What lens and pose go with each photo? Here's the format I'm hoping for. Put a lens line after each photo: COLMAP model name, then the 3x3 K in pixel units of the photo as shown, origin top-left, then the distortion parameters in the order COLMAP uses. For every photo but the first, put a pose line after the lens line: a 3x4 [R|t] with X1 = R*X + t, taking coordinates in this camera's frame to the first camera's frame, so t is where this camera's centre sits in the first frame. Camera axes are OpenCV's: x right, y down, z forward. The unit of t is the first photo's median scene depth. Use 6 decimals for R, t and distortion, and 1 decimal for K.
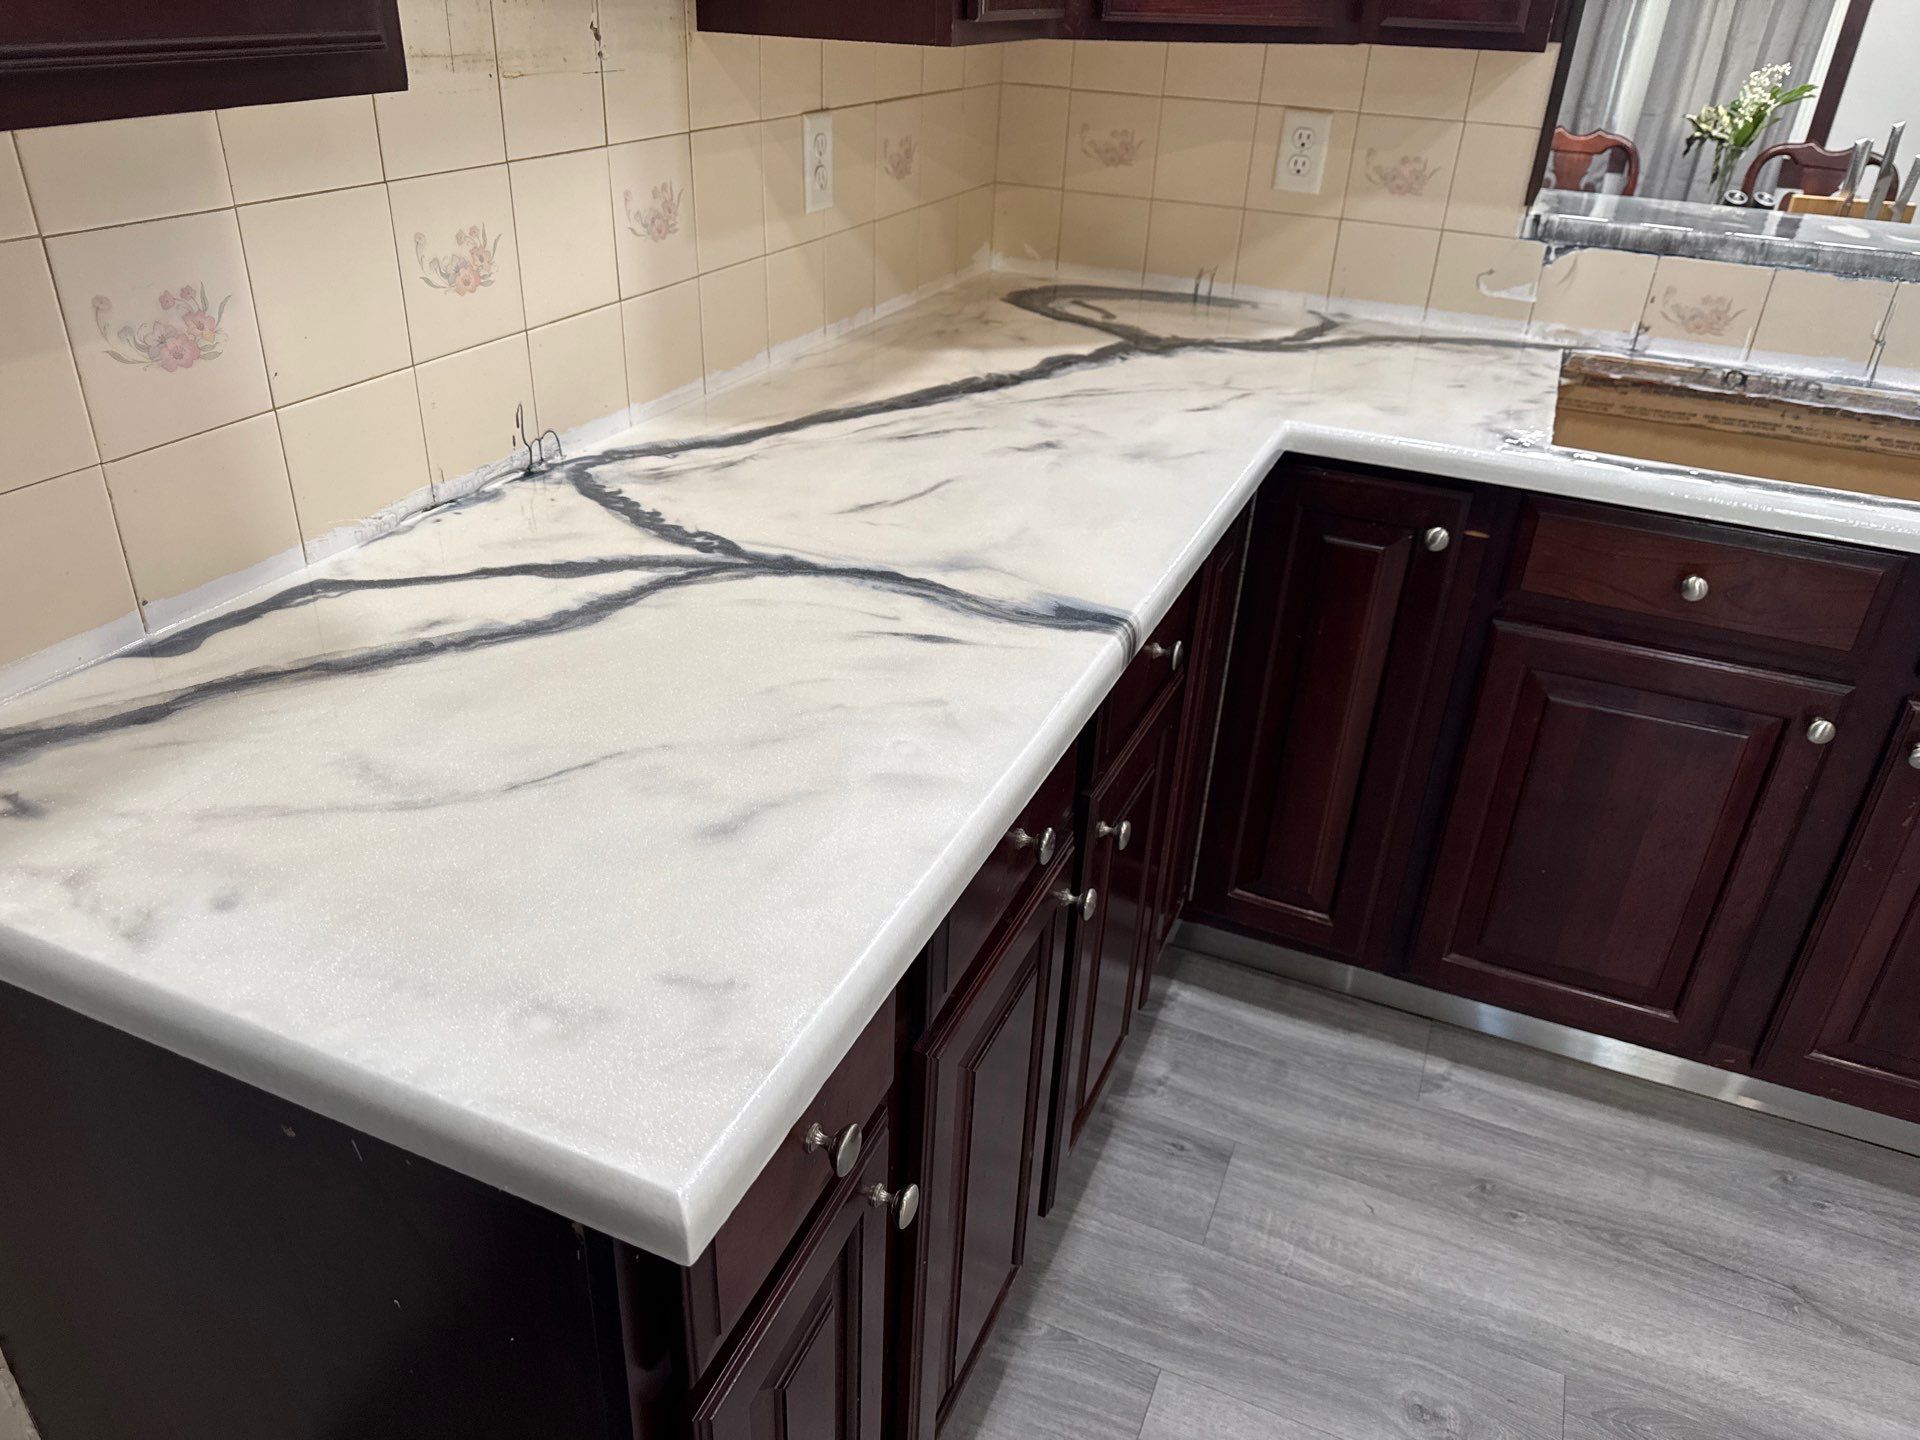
lens RADIAL K [[1359.2, 0, 959.4], [0, 1359.2, 718.4], [0, 0, 1]] dist [0.029241, -0.040181]
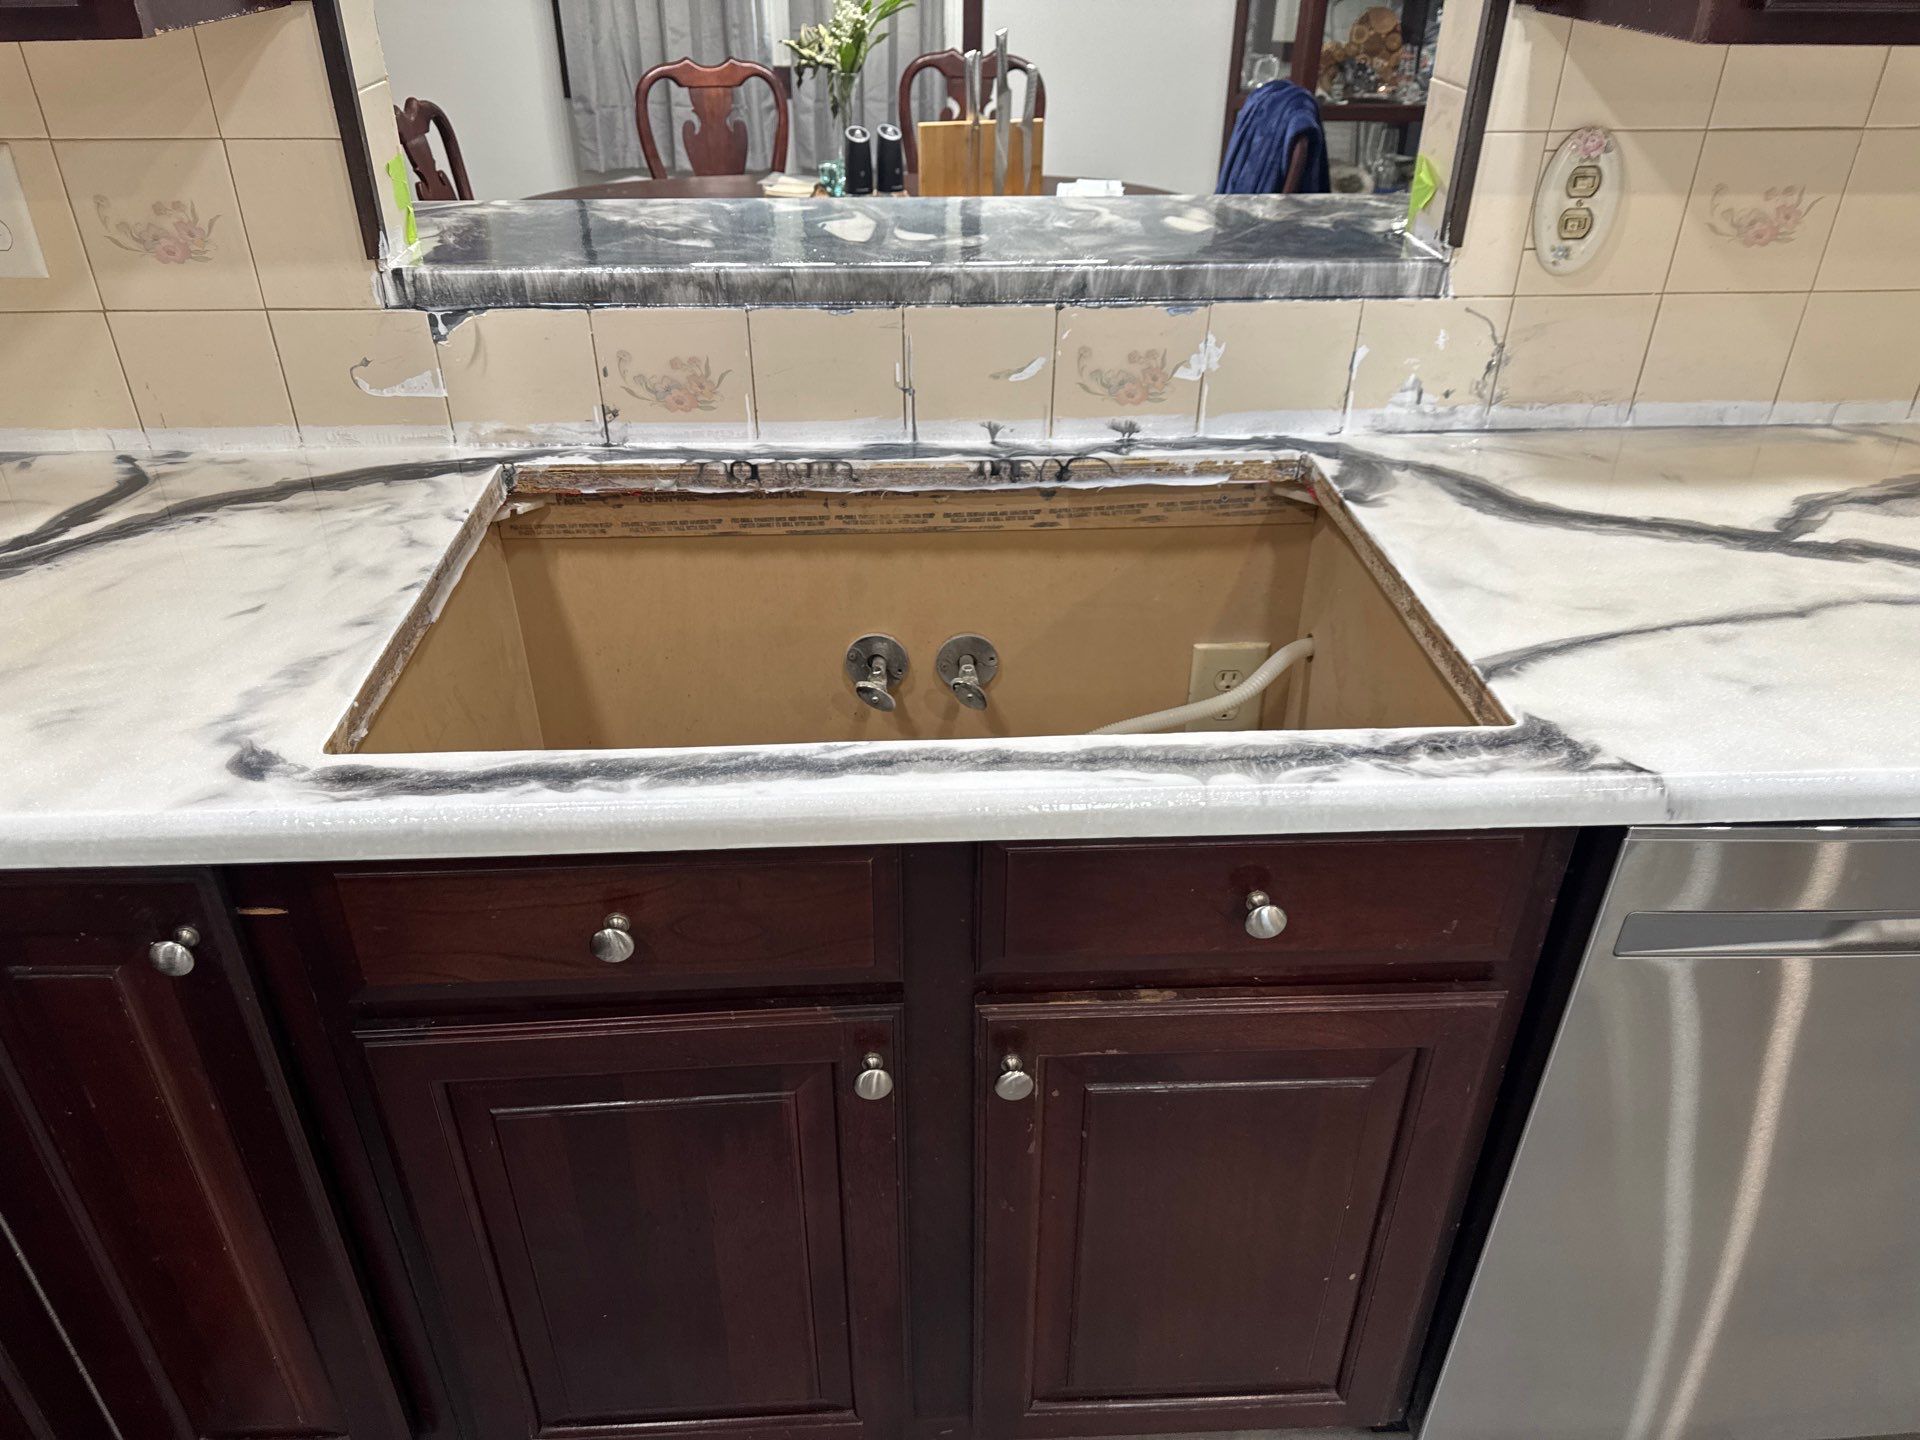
lens RADIAL K [[1359.2, 0, 952.1], [0, 1359.2, 732.1], [0, 0, 1]] dist [0.029241, -0.040181]
pose [[0.898089, -0.266891, 0.349579, 0.380262], [0.245910, 0.963698, 0.103991, -0.163917], [-0.364643, -0.007428, 0.931118, 0.310196]]
